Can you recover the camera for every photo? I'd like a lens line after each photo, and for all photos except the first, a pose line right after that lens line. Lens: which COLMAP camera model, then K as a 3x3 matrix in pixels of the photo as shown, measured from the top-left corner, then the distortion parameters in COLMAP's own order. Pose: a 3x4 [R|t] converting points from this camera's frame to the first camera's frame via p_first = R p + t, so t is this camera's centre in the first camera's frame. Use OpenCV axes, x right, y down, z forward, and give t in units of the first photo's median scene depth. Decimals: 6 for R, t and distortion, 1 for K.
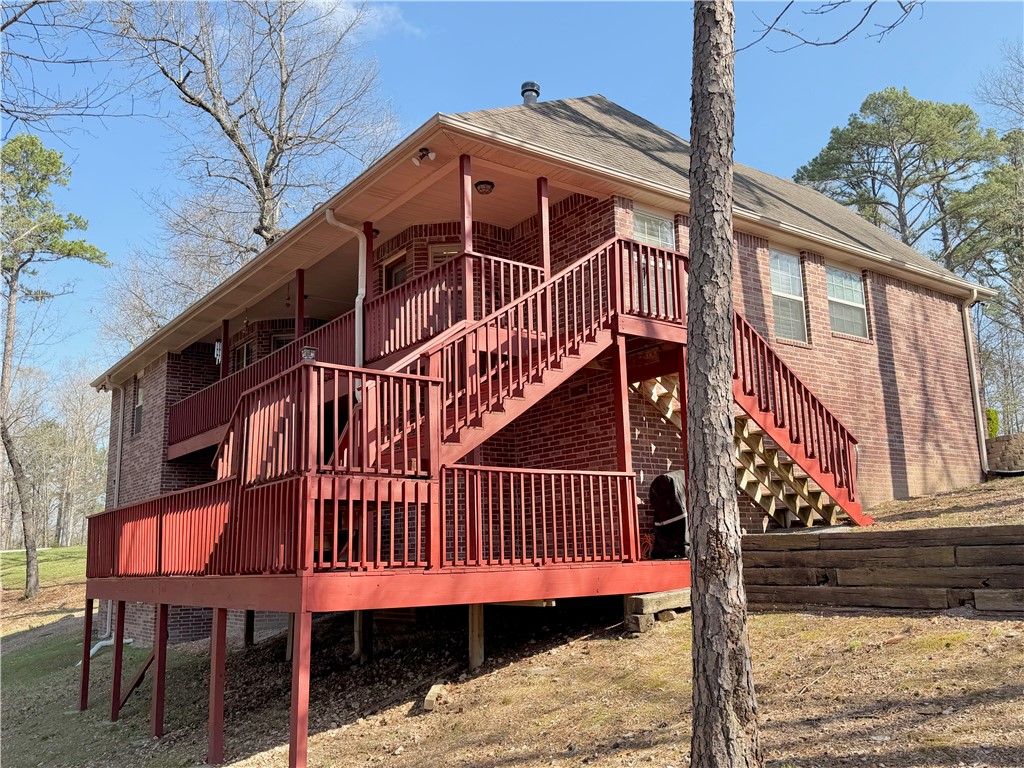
lens RADIAL K [[873.8, 0, 511.4], [0, 873.8, 384.9], [0, 0, 1]] dist [0.010505, 0.002199]
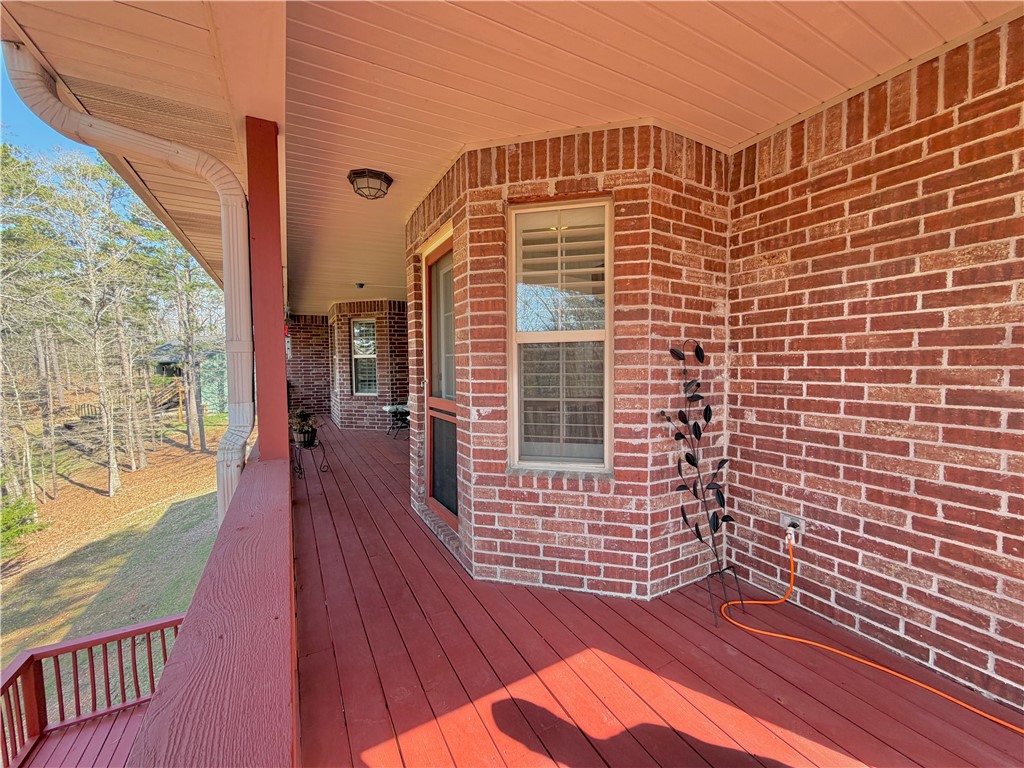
lens RADIAL K [[409.7, 0, 510.1], [0, 409.7, 386.3], [0, 0, 1]] dist [-0.000836, 0.000712]
pose [[0.990860, 0.024440, -0.132658, -0.069036], [0.009792, 0.967823, 0.251443, -0.130004], [0.134535, -0.250444, 0.958738, 0.809767]]
